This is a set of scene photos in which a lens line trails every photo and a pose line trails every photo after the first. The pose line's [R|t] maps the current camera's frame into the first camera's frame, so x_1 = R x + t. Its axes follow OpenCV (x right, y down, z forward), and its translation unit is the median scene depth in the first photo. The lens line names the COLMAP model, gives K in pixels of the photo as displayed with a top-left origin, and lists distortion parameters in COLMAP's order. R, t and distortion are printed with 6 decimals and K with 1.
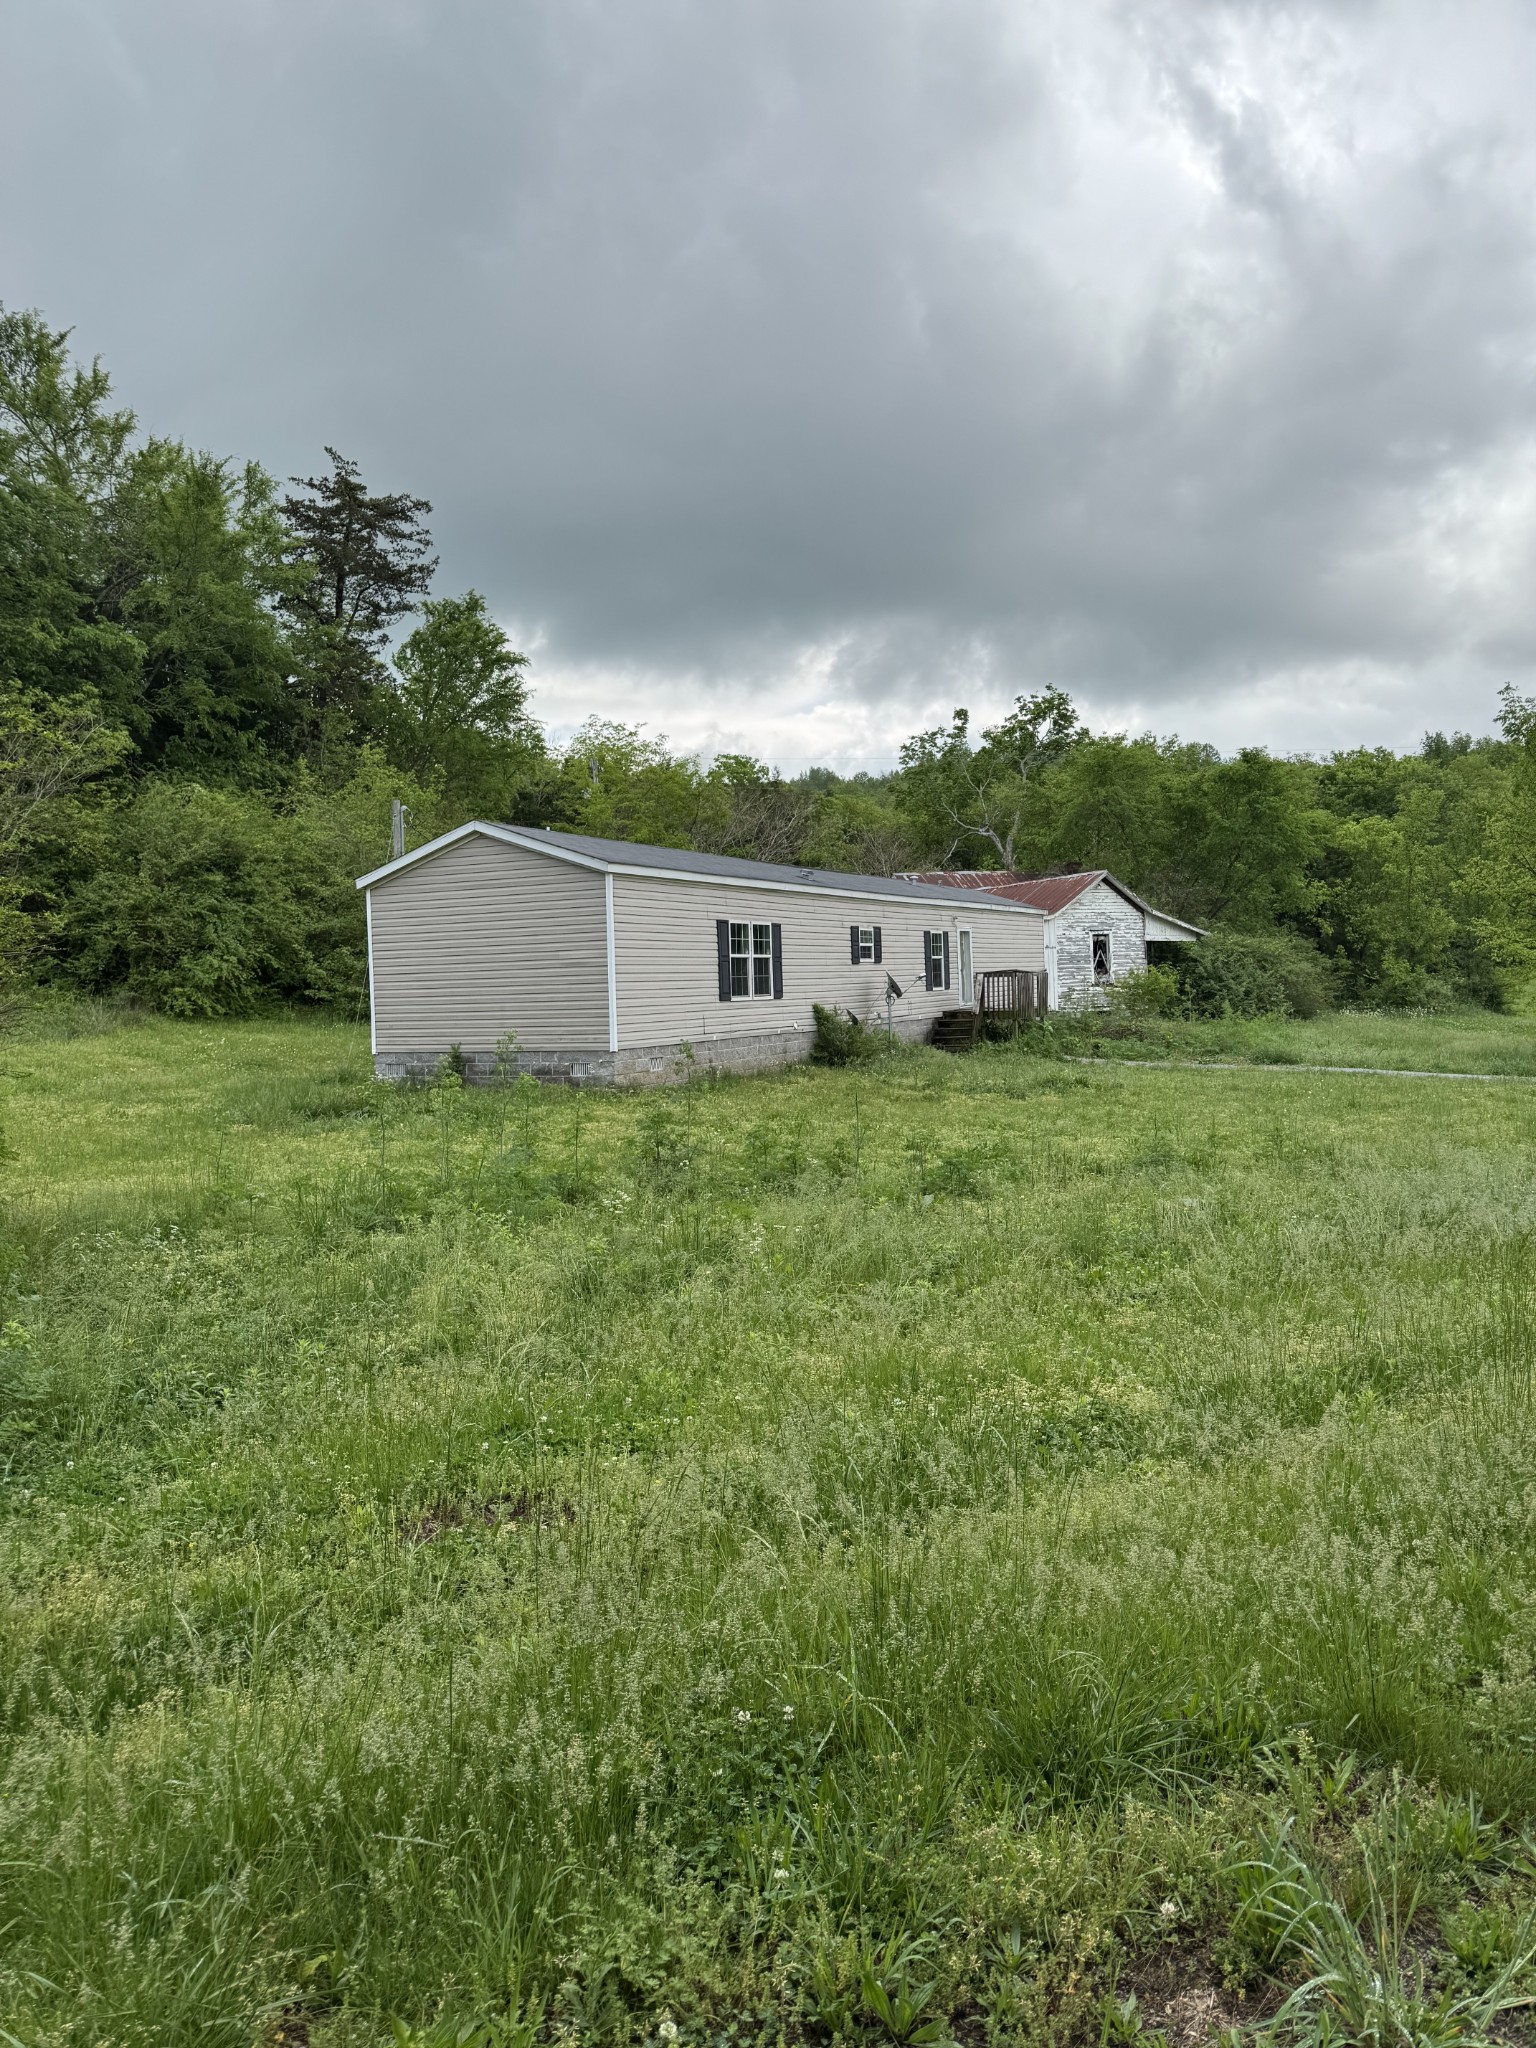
lens RADIAL K [[1491.3, 0, 771.7], [0, 1491.3, 1013.9], [0, 0, 1]] dist [0.092636, -0.181330]
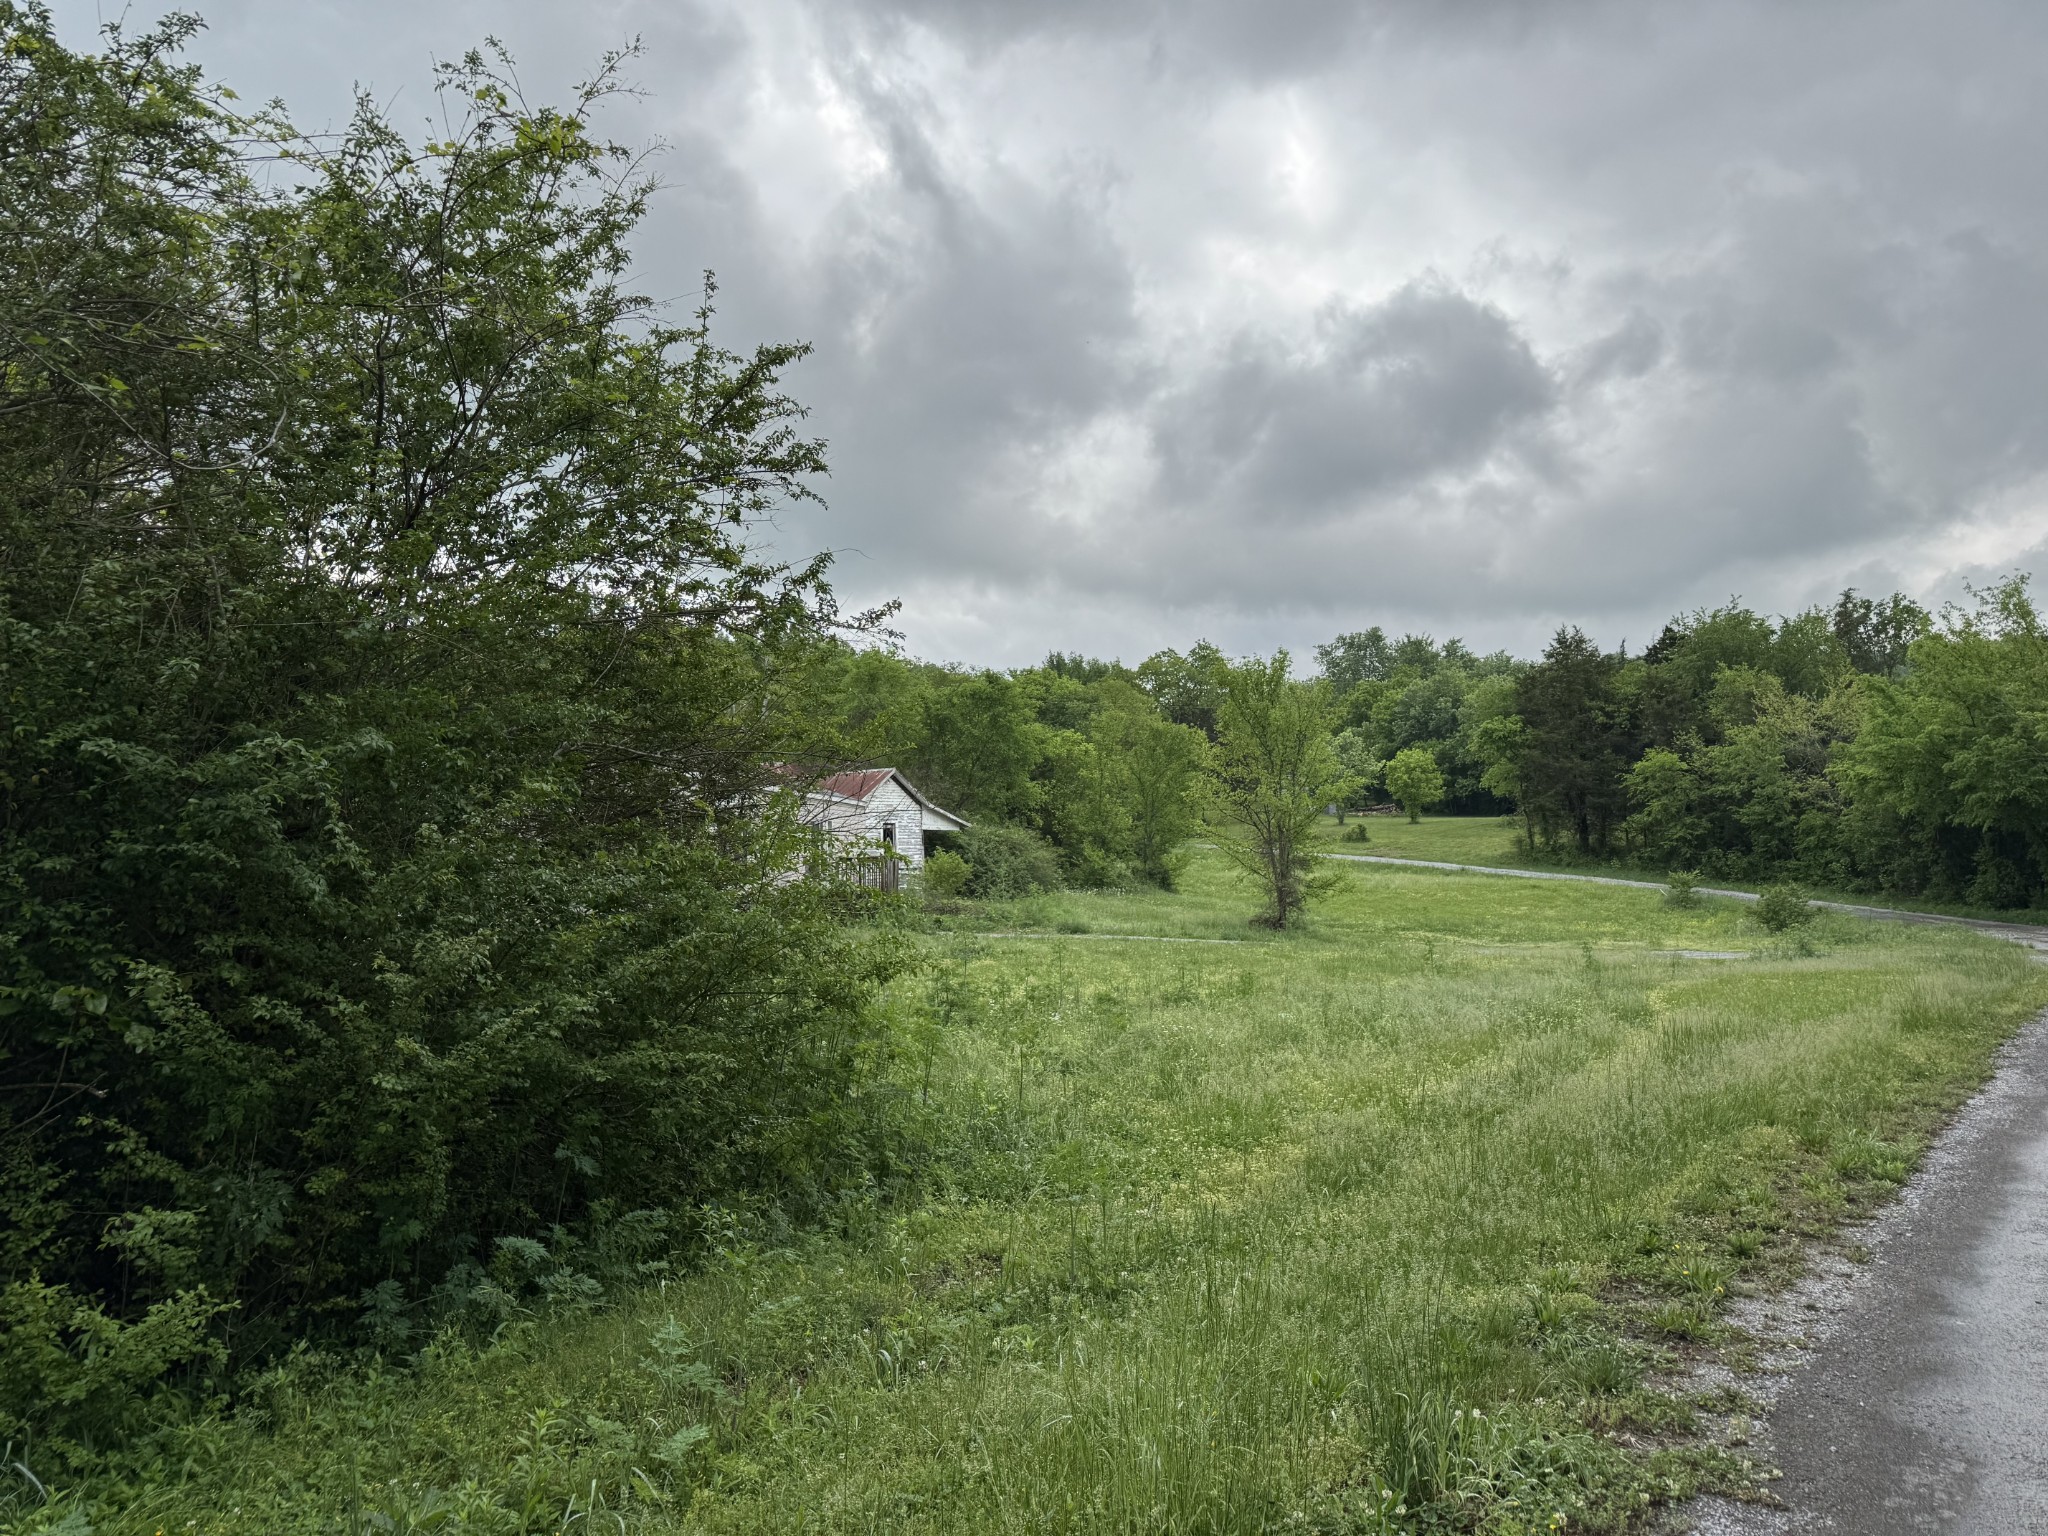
lens RADIAL K [[1498.0, 0, 1011.5], [0, 1498.0, 767.6], [0, 0, 1]] dist [0.044768, -0.046645]
pose [[0.906150, 0.036815, 0.421351, -0.179298], [-0.002724, 0.996692, -0.081225, -0.002101], [-0.422947, 0.072455, 0.903253, -0.088113]]
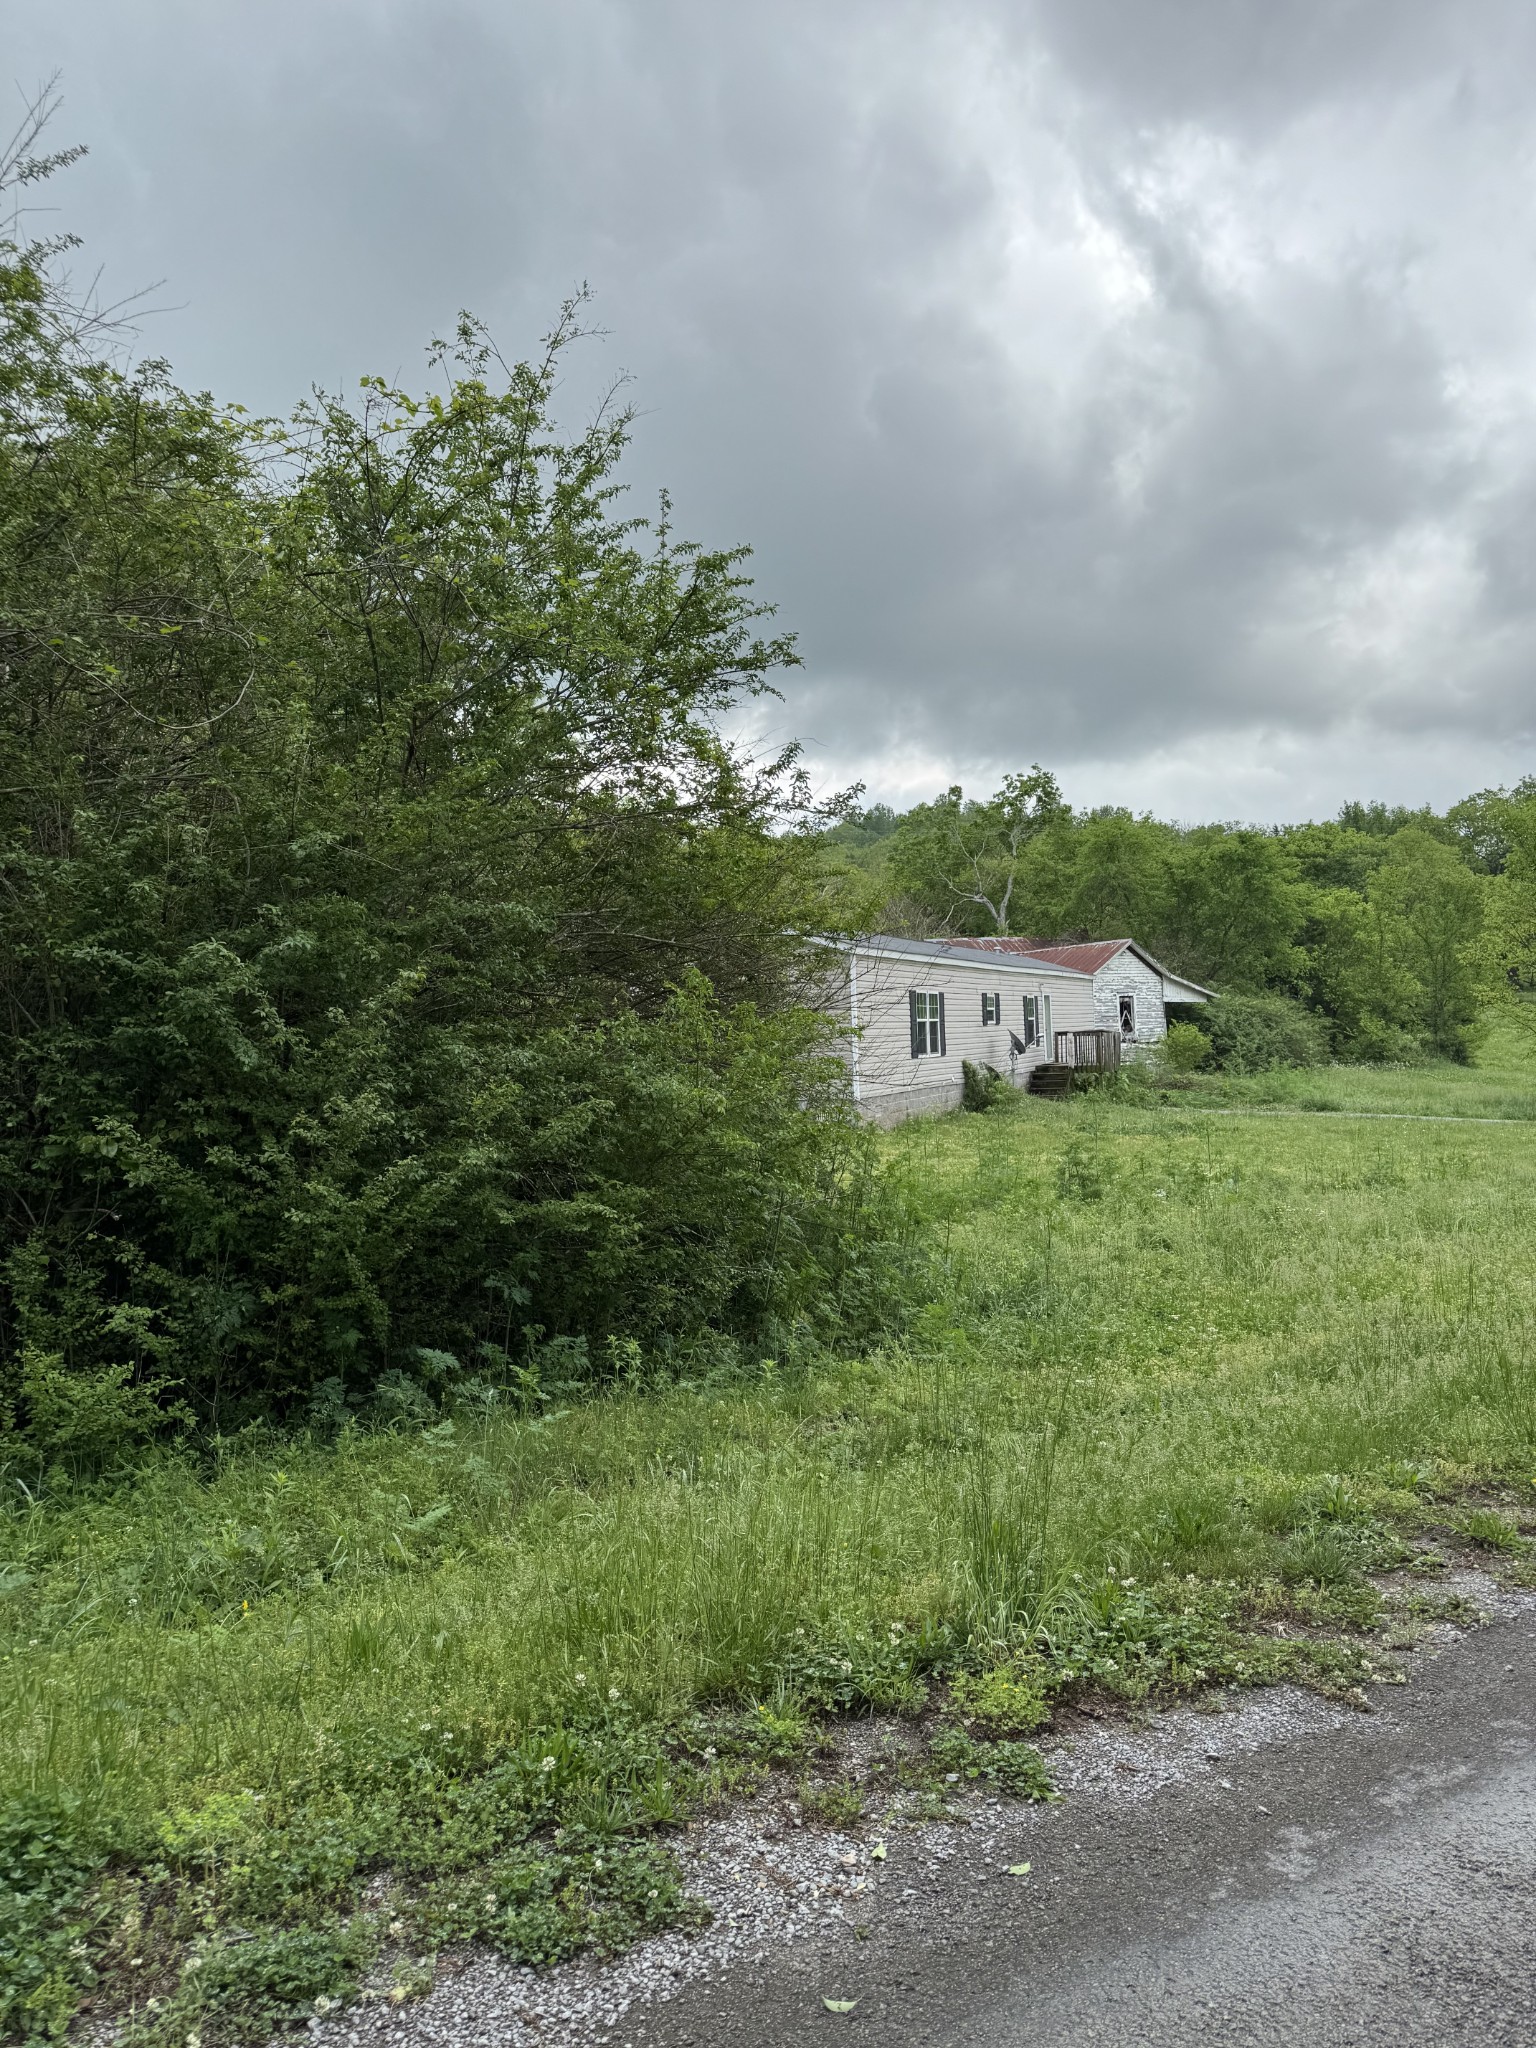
lens RADIAL K [[1506.8, 0, 723.9], [0, 1506.8, 1020.6], [0, 0, 1]] dist [0.111530, -0.206268]
pose [[0.998499, -0.000765, 0.054765, -0.138114], [0.002415, 0.999545, -0.030080, -0.001450], [-0.054717, 0.030167, 0.998046, -0.110598]]
